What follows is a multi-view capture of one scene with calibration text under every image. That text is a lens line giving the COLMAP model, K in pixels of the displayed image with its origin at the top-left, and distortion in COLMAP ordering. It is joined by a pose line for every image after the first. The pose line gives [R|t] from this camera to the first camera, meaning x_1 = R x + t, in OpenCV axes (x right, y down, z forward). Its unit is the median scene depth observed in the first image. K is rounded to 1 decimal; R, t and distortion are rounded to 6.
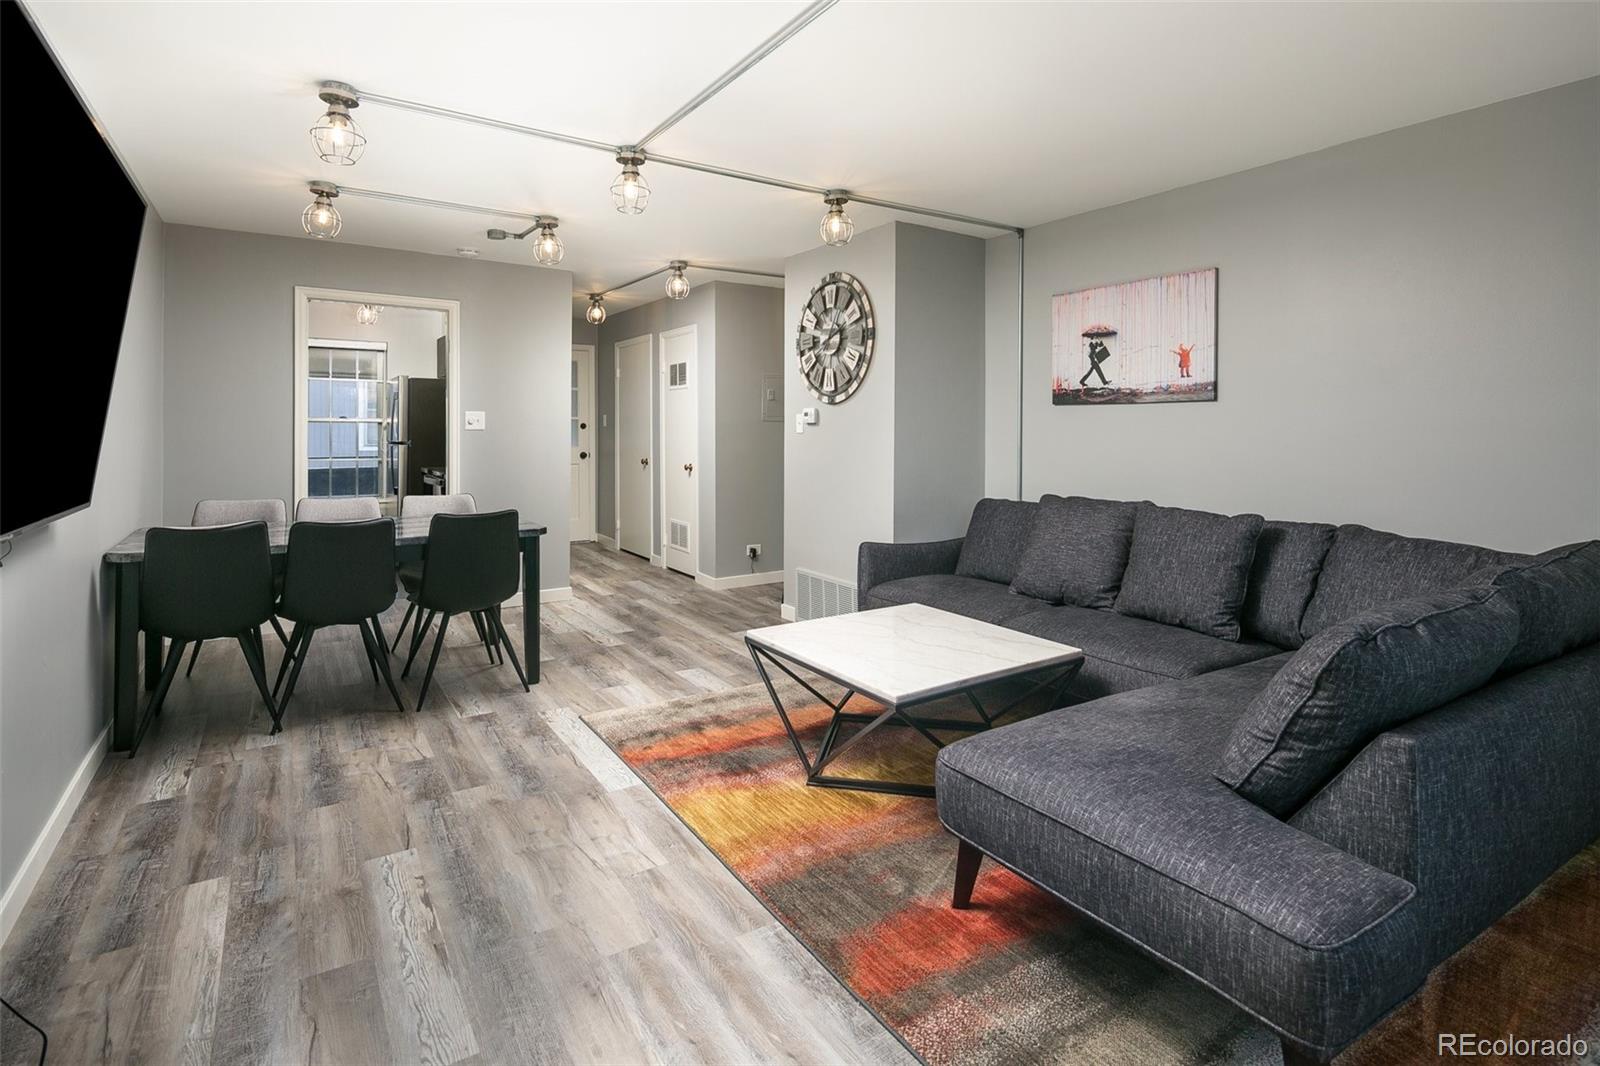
lens RADIAL K [[780.4, 0, 792.7], [0, 780.4, 429.5], [0, 0, 1]] dist [0.001297, -0.001158]
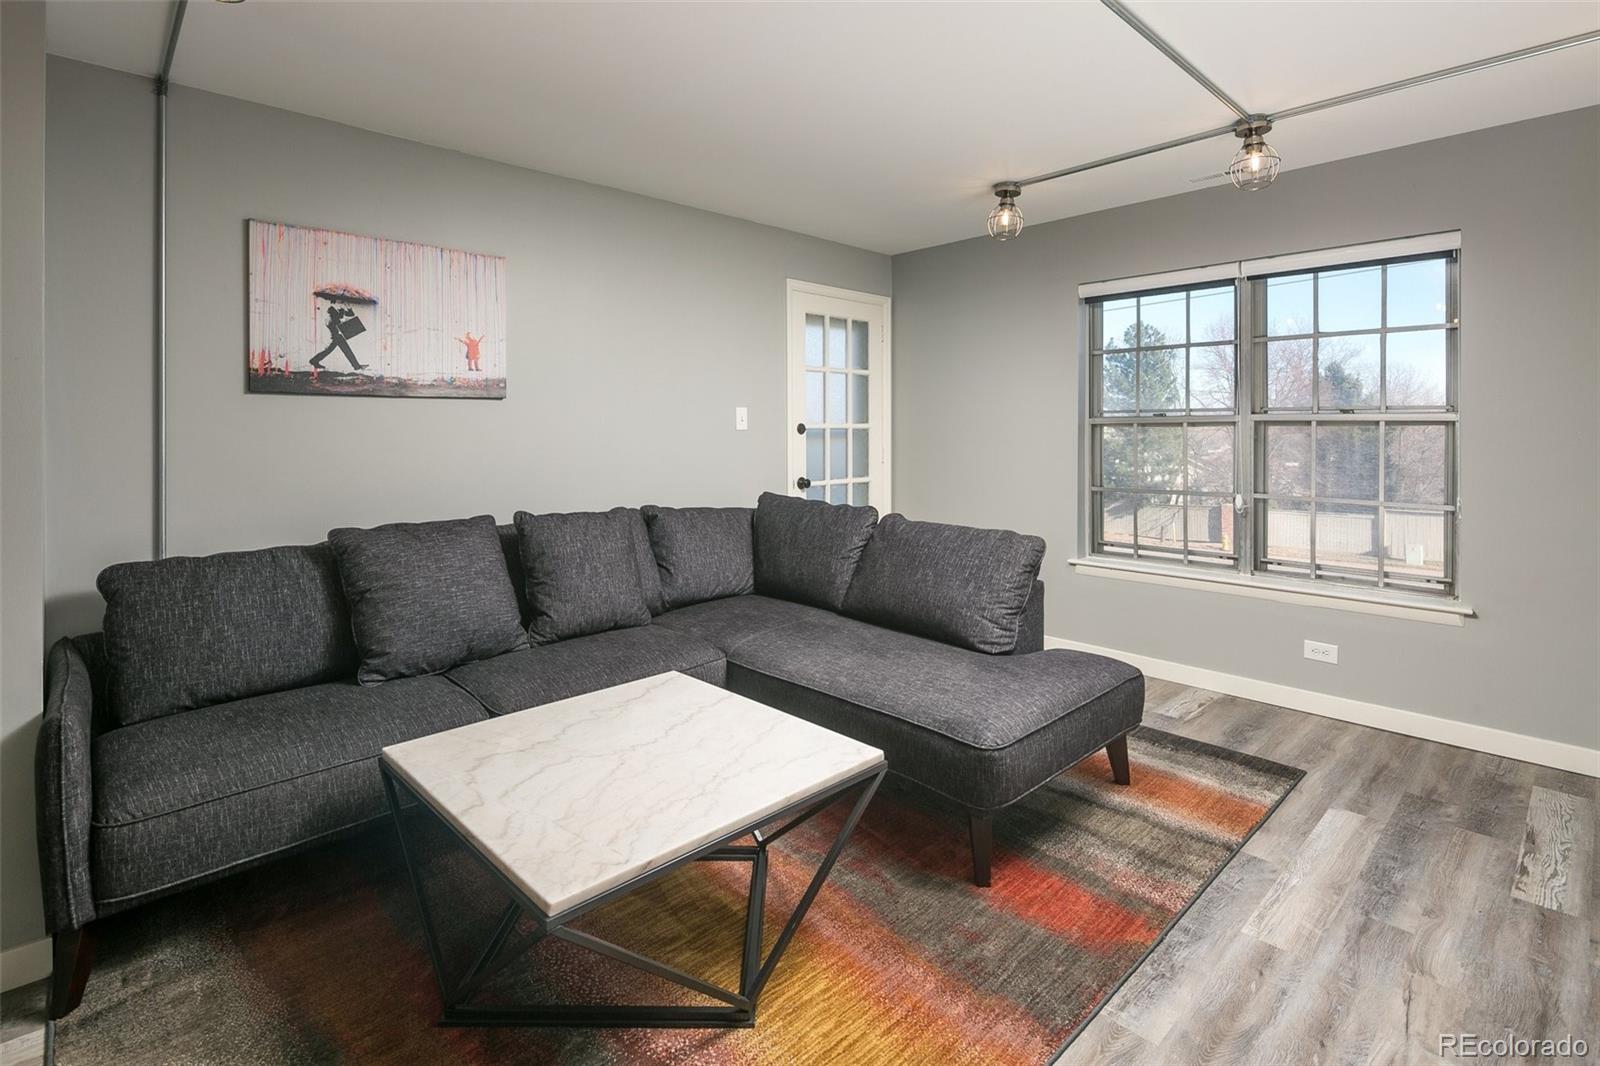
lens RADIAL K [[780.4, 0, 792.7], [0, 780.4, 429.5], [0, 0, 1]] dist [0.001297, -0.001158]
pose [[-0.183680, -0.003087, 0.982981, -0.420683], [0.007298, 0.999963, 0.004504, -0.001905], [-0.982959, 0.008001, -0.183651, 0.792105]]
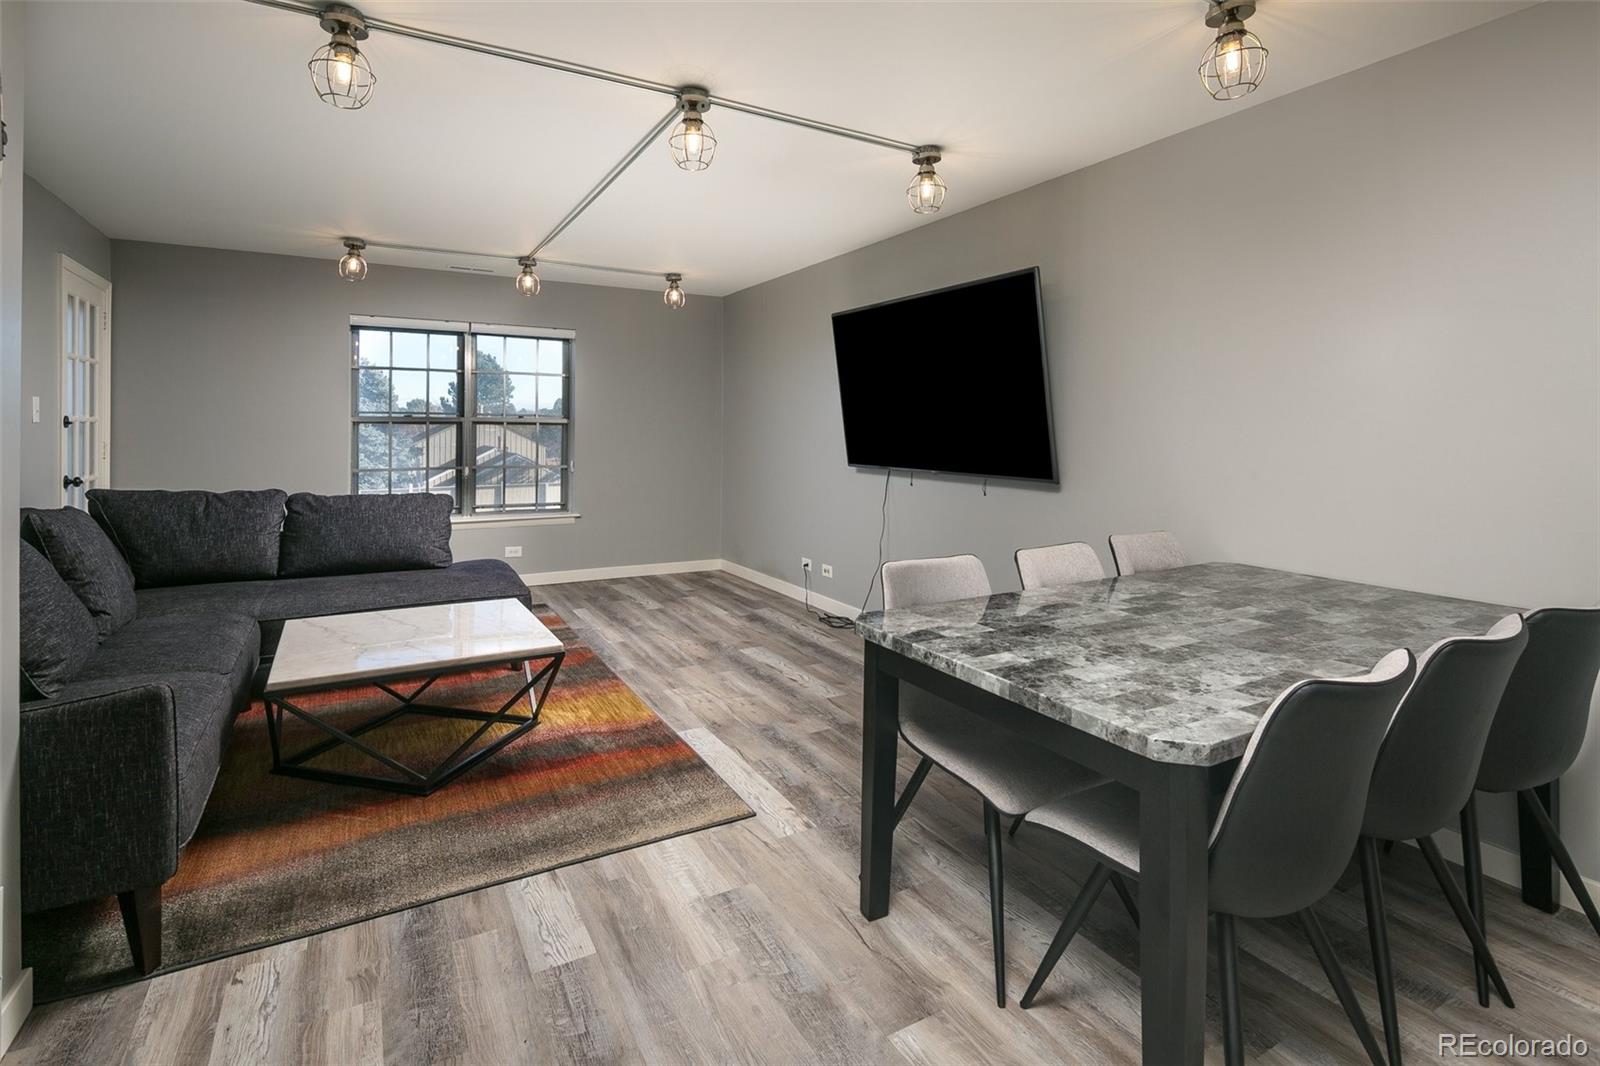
lens RADIAL K [[780.4, 0, 792.7], [0, 780.4, 429.5], [0, 0, 1]] dist [0.001297, -0.001158]
pose [[-0.997949, -0.011720, 0.062936, -0.319208], [-0.011422, 0.999922, 0.005093, -0.003272], [-0.062991, 0.004364, -0.998005, 1.580531]]
